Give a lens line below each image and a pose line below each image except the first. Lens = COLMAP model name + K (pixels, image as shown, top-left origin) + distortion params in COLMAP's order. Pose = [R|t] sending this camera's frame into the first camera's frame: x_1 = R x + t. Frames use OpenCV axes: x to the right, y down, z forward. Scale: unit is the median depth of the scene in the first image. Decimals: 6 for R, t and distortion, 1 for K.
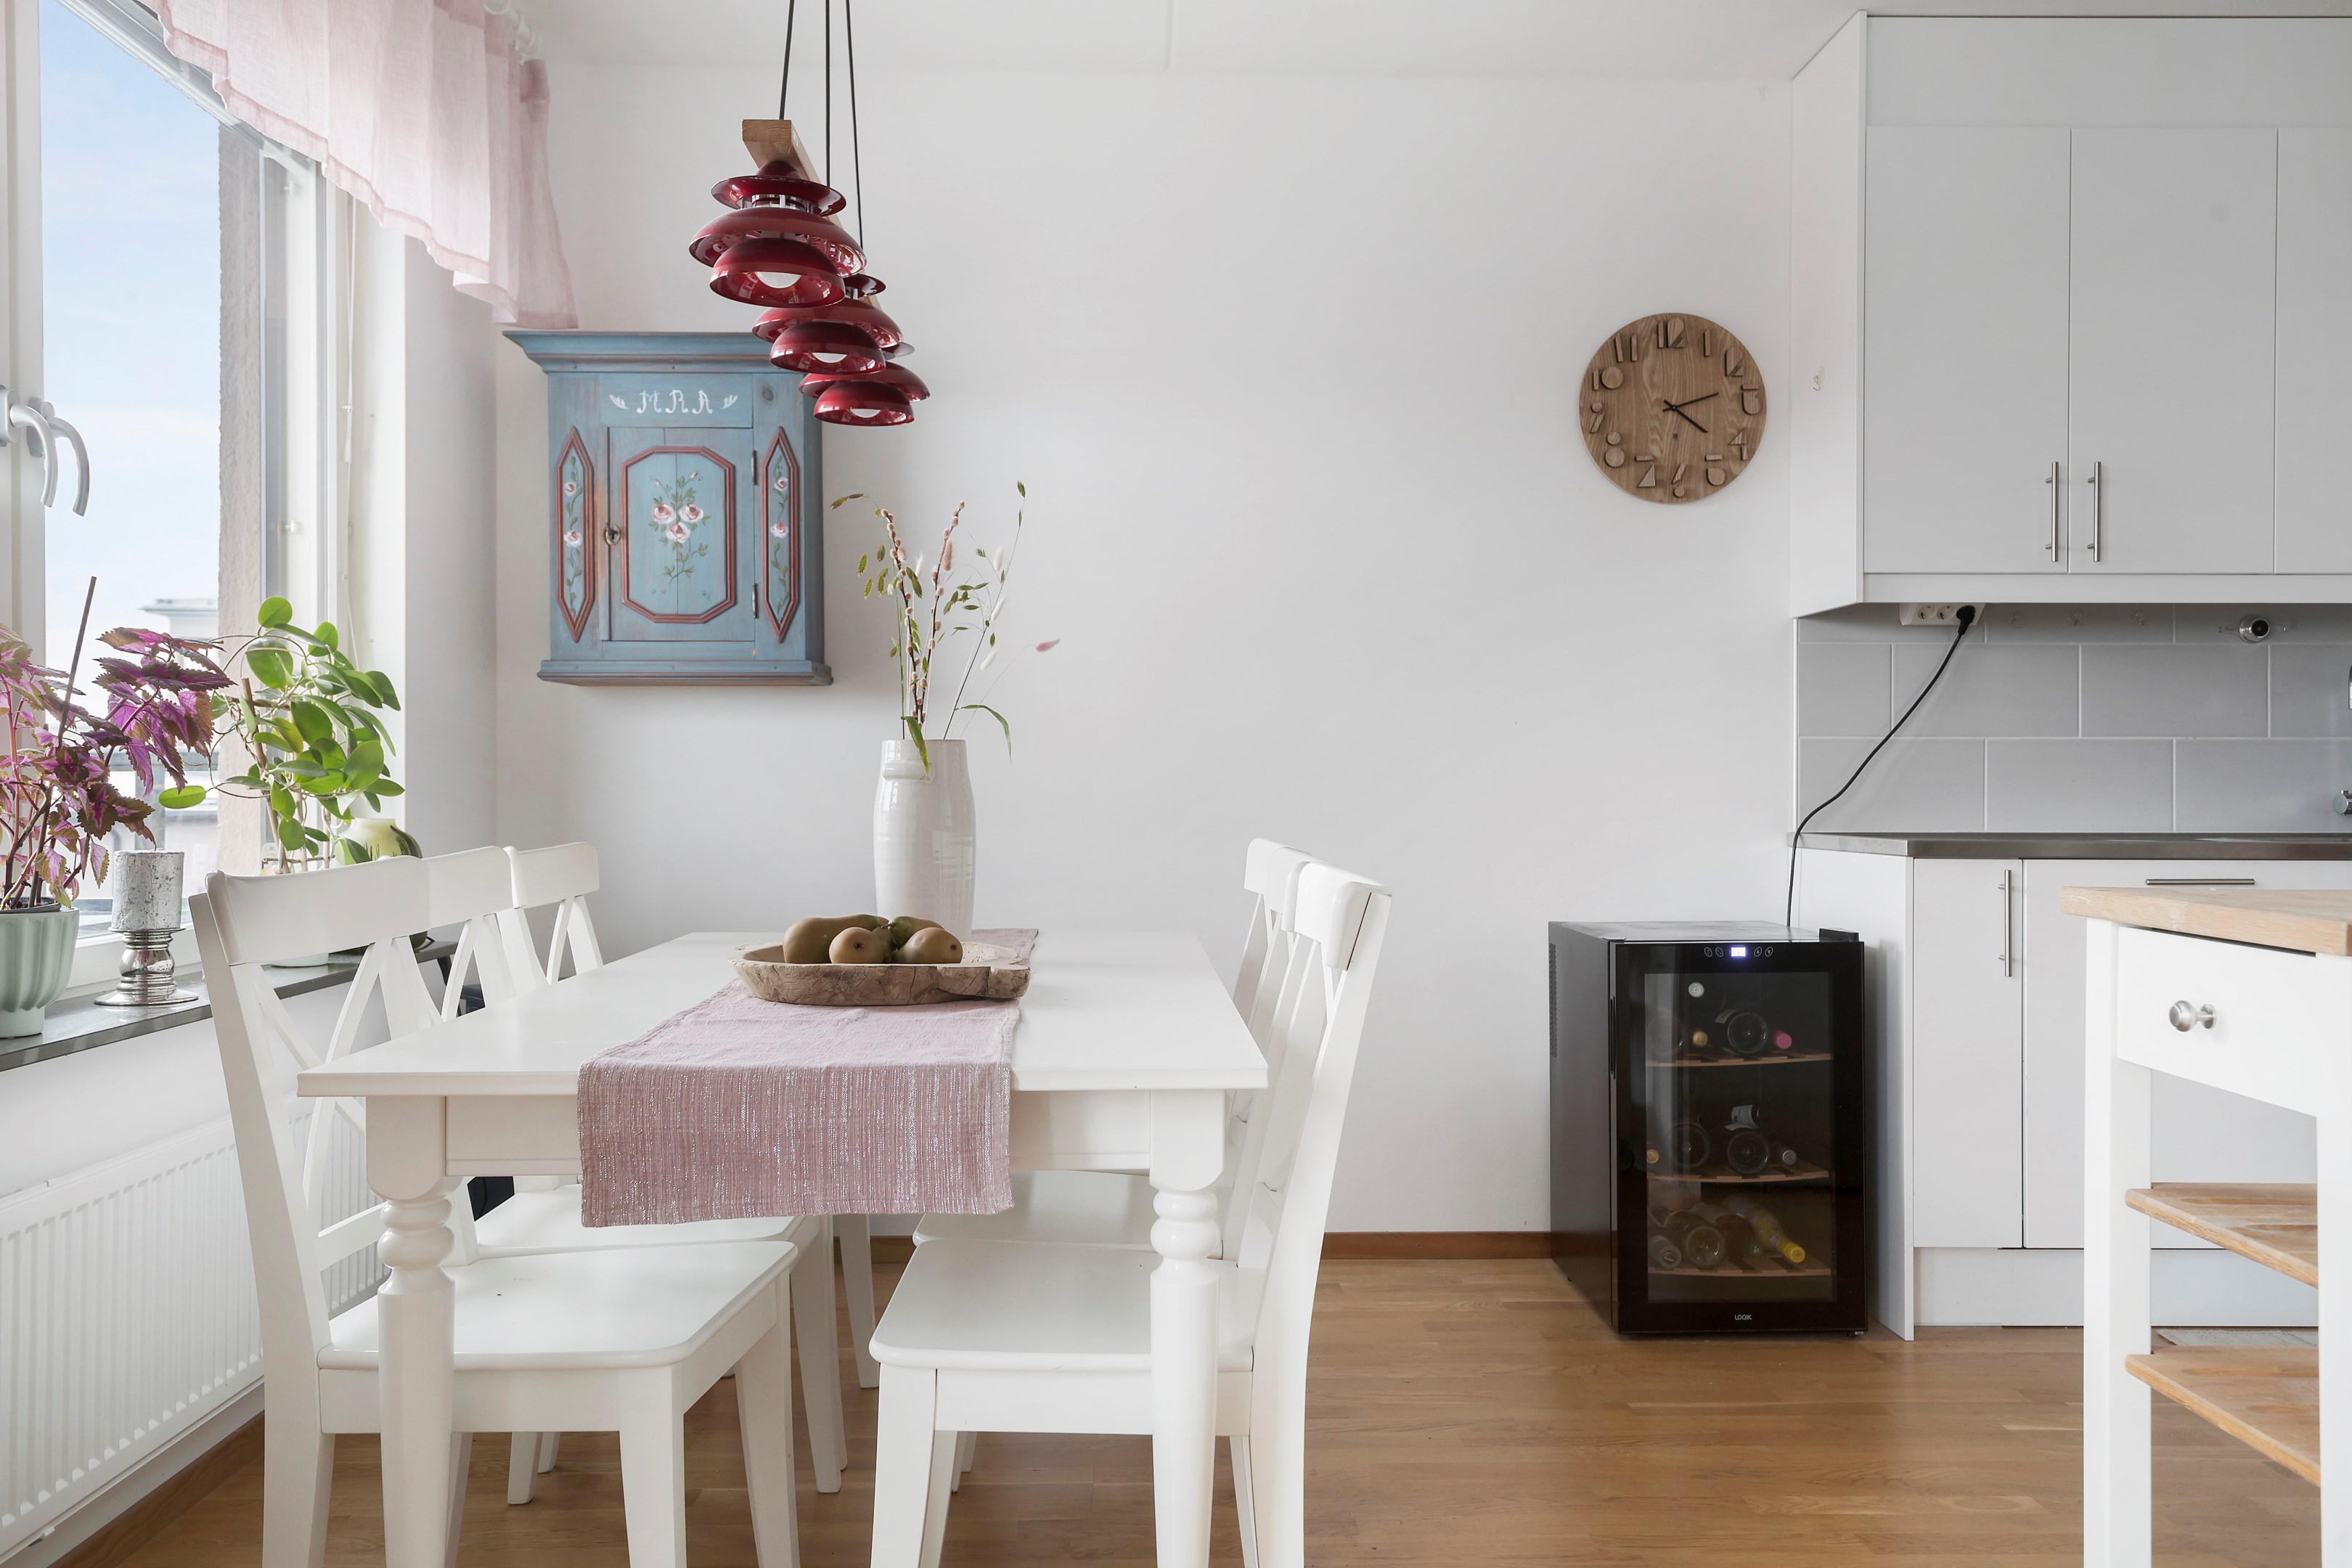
lens RADIAL K [[1864.3, 0, 1172.7], [0, 1864.3, 766.9], [0, 0, 1]] dist [0.024223, 0.001488]
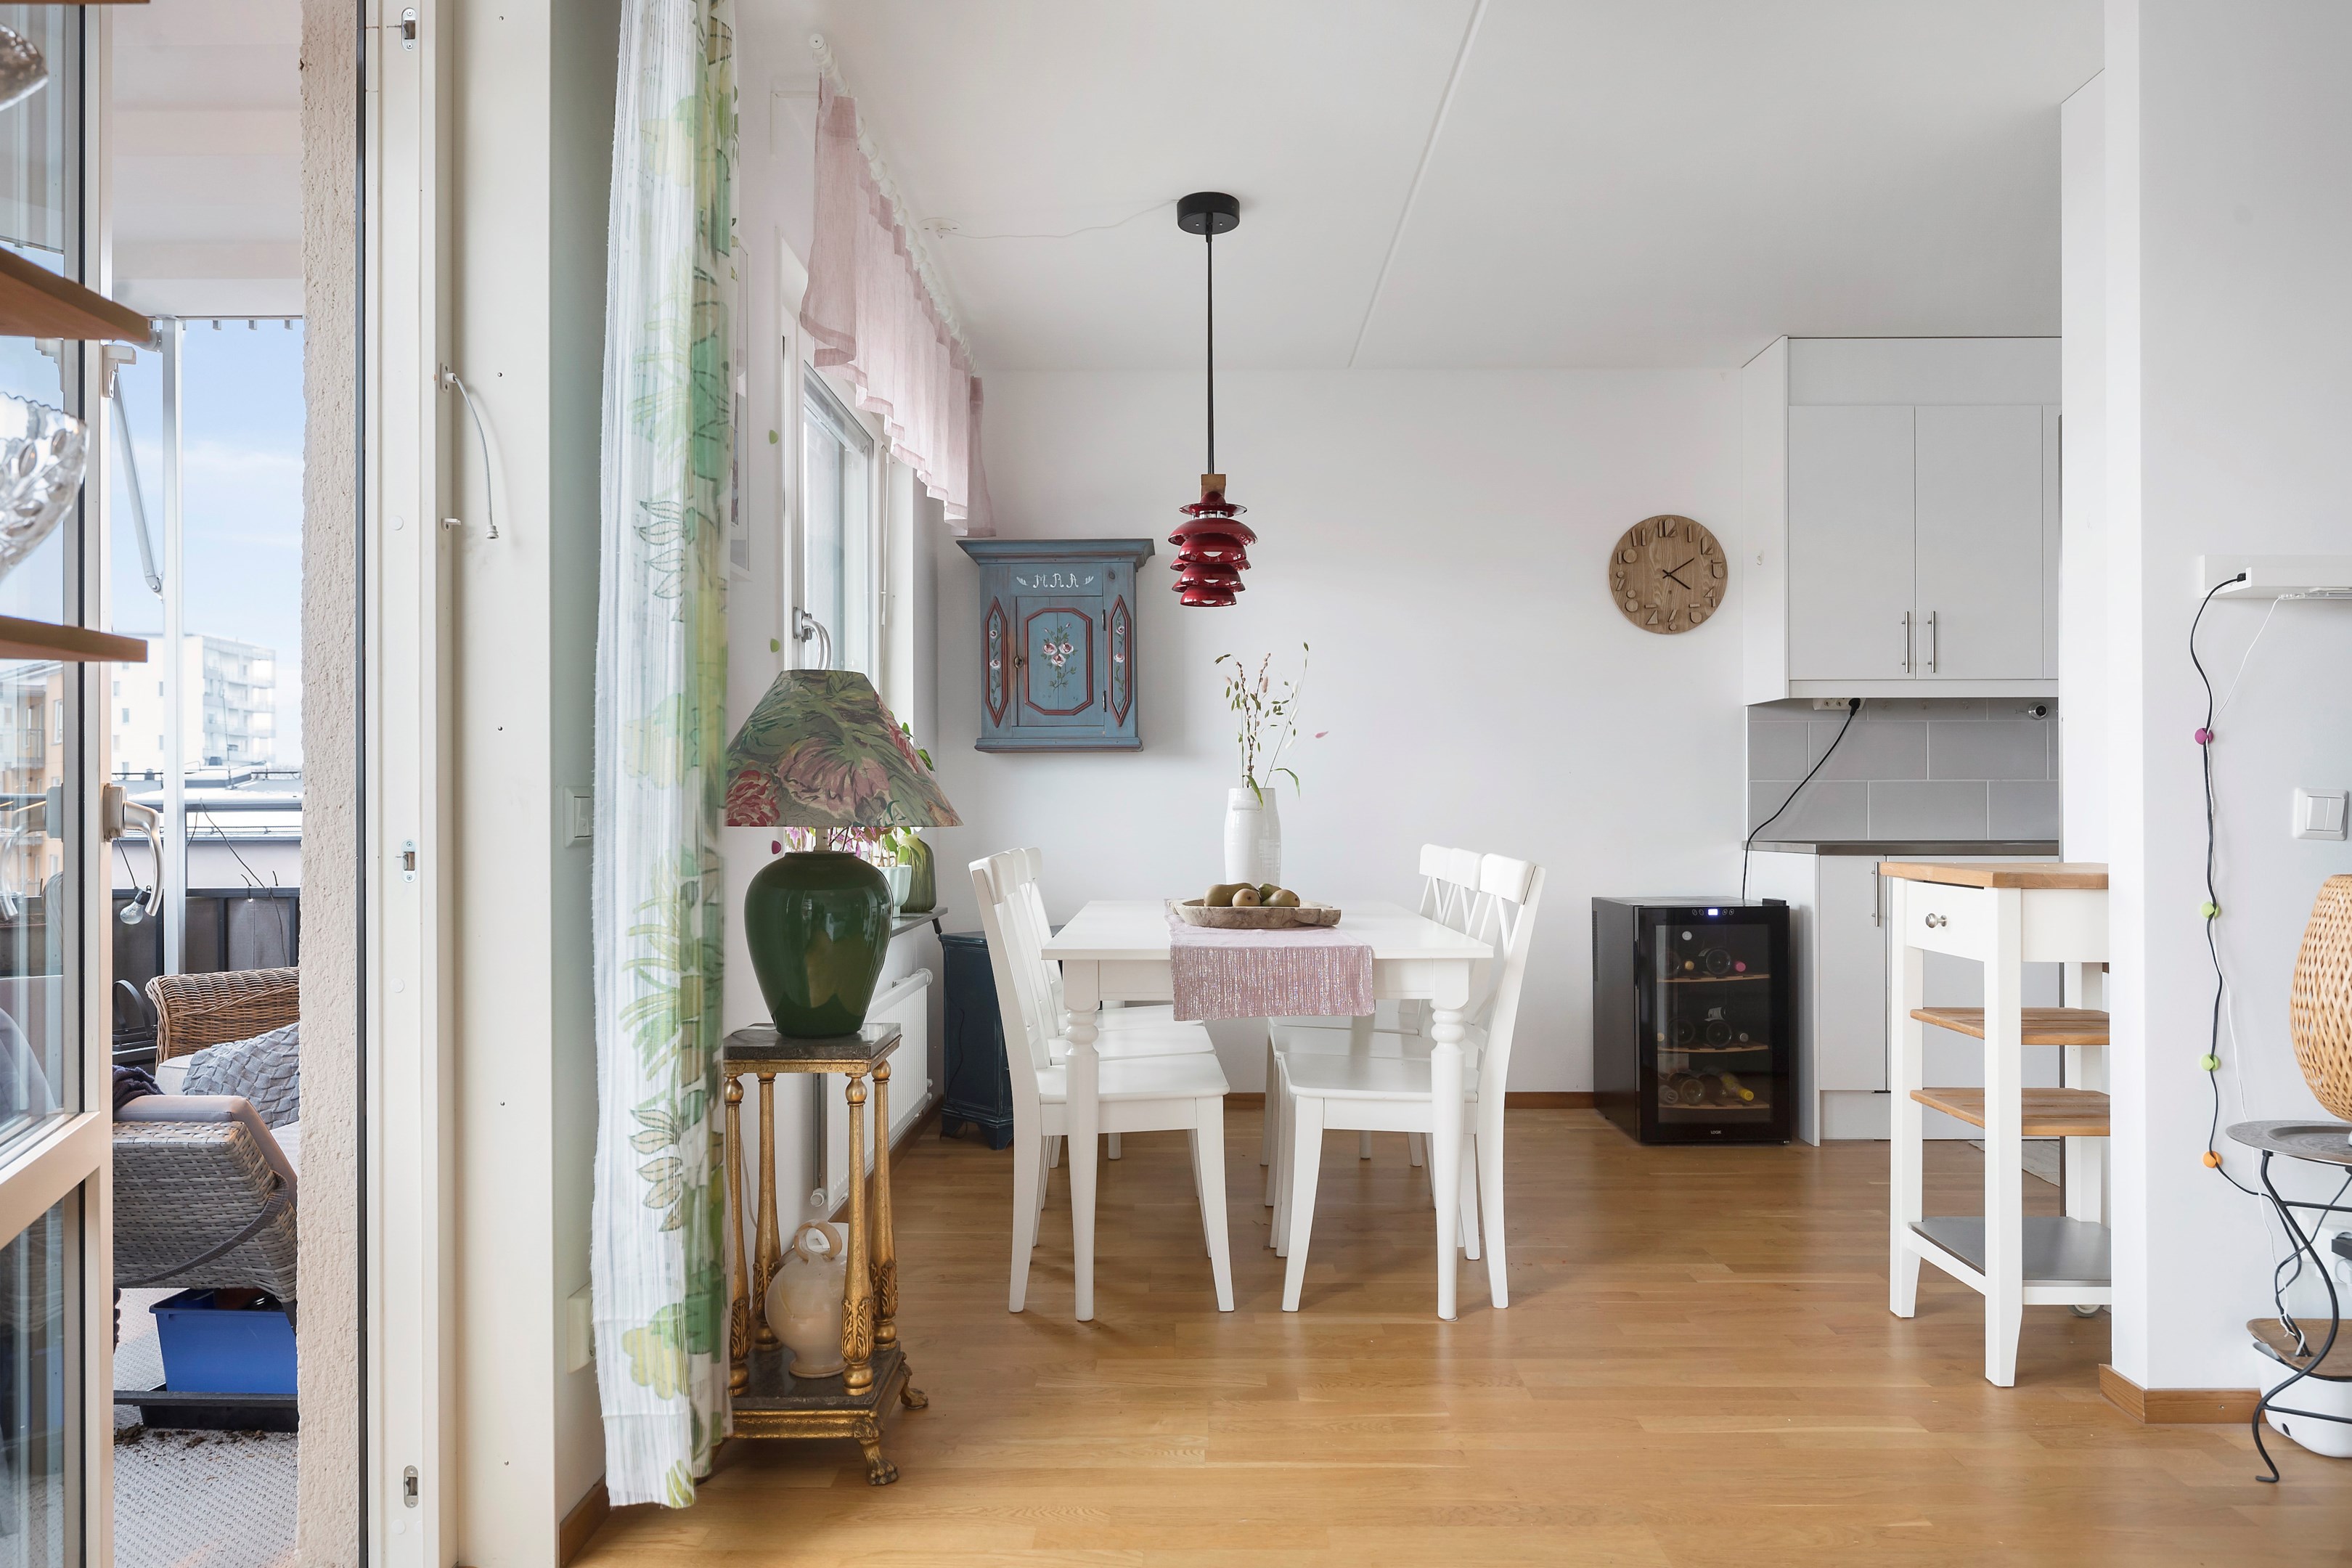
lens RADIAL K [[1538.4, 0, 1174.6], [0, 1538.4, 796.7], [0, 0, 1]] dist [0.004137, -0.000682]
pose [[0.999388, -0.004175, -0.034736, -0.122367], [0.004166, 0.999991, -0.000328, -0.004681], [0.034737, 0.000183, 0.999396, -0.368077]]
